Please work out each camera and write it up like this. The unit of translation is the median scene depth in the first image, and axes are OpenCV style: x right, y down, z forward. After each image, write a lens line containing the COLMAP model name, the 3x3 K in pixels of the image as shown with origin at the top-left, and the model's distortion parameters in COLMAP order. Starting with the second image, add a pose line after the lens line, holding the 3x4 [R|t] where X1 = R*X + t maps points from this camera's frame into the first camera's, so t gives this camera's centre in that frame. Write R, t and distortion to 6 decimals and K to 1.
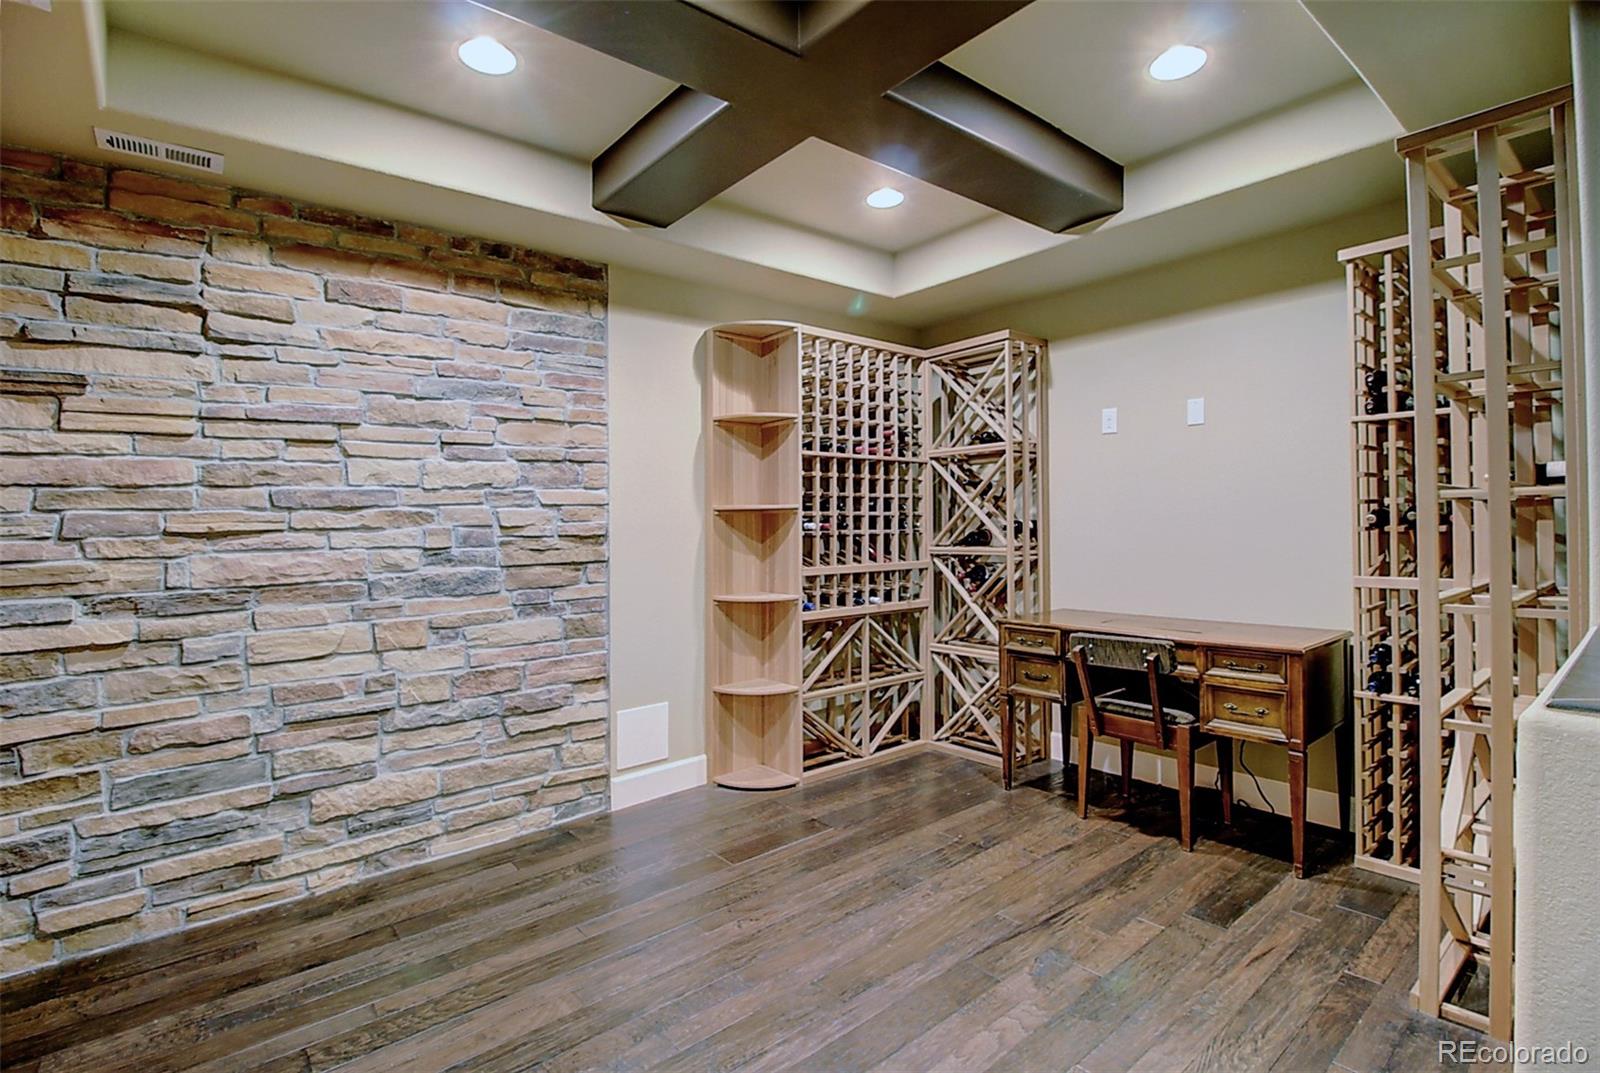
lens RADIAL K [[744.3, 0, 809.4], [0, 744.3, 524.8], [0, 0, 1]] dist [-0.012731, -0.001854]
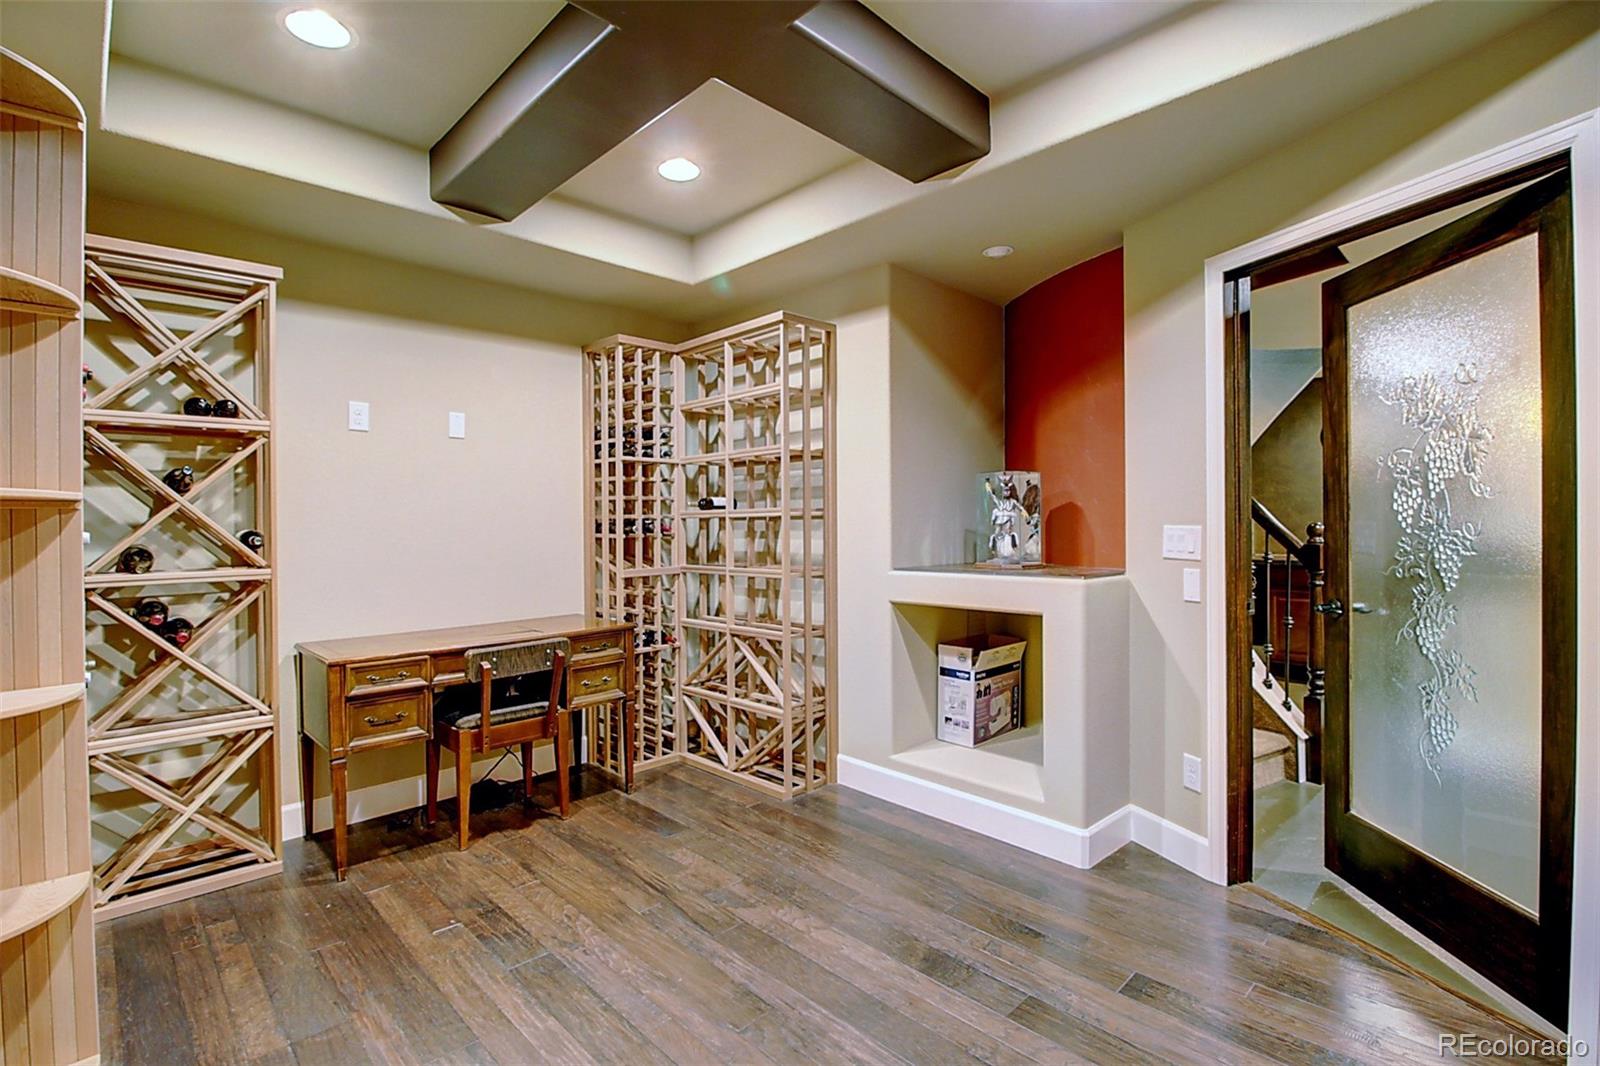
lens RADIAL K [[744.3, 0, 814.6], [0, 744.3, 529.5], [0, 0, 1]] dist [-0.012731, -0.001854]
pose [[-0.087966, -0.000385, 0.996123, -0.647889], [0.005247, 0.999986, 0.000850, -0.006180], [-0.996110, 0.005301, -0.087963, 0.693722]]
